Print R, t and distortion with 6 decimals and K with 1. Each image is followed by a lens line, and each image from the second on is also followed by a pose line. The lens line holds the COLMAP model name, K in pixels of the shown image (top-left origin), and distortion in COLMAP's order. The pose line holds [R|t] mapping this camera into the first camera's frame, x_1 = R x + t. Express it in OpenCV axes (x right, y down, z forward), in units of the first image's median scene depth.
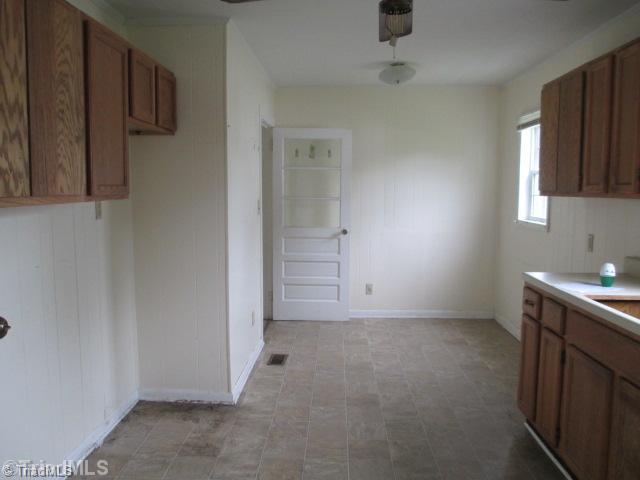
lens RADIAL K [[519.5, 0, 315.4], [0, 519.5, 239.3], [0, 0, 1]] dist [-0.069344, 0.003558]
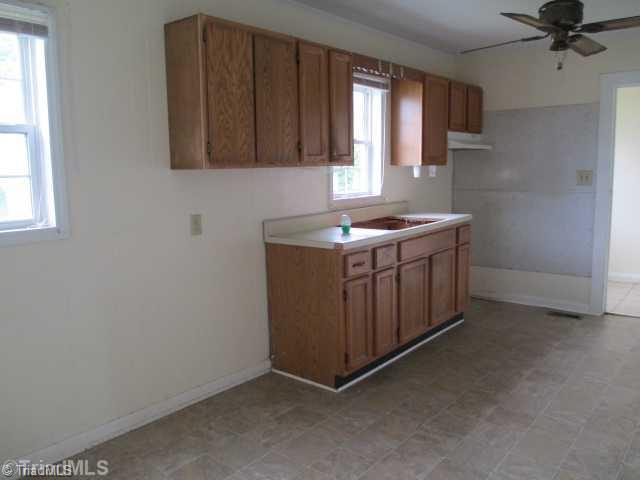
lens RADIAL K [[519.5, 0, 315.4], [0, 519.5, 239.3], [0, 0, 1]] dist [-0.069344, 0.003558]
pose [[-0.790247, -0.068873, 0.608906, -0.179548], [0.080462, 0.973399, 0.214525, -0.176696], [-0.607483, 0.218522, -0.763683, 1.962756]]
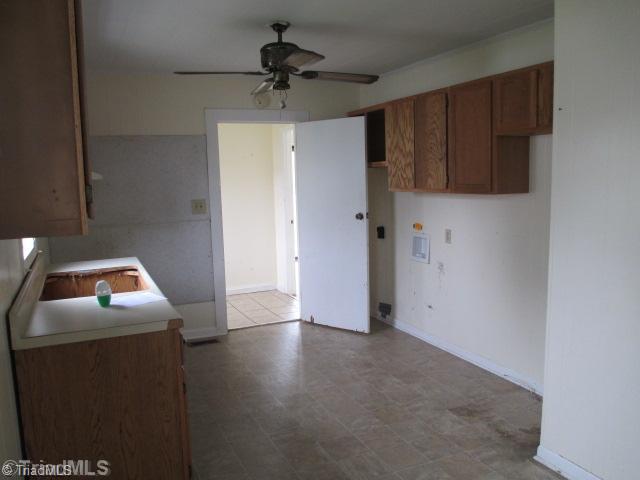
lens RADIAL K [[519.5, 0, 315.4], [0, 519.5, 239.3], [0, 0, 1]] dist [-0.069344, 0.003558]
pose [[-0.895222, 0.066272, -0.440664, 0.594588], [-0.028873, 0.978176, 0.205764, -0.209040], [0.444683, 0.196928, -0.873771, 1.835710]]
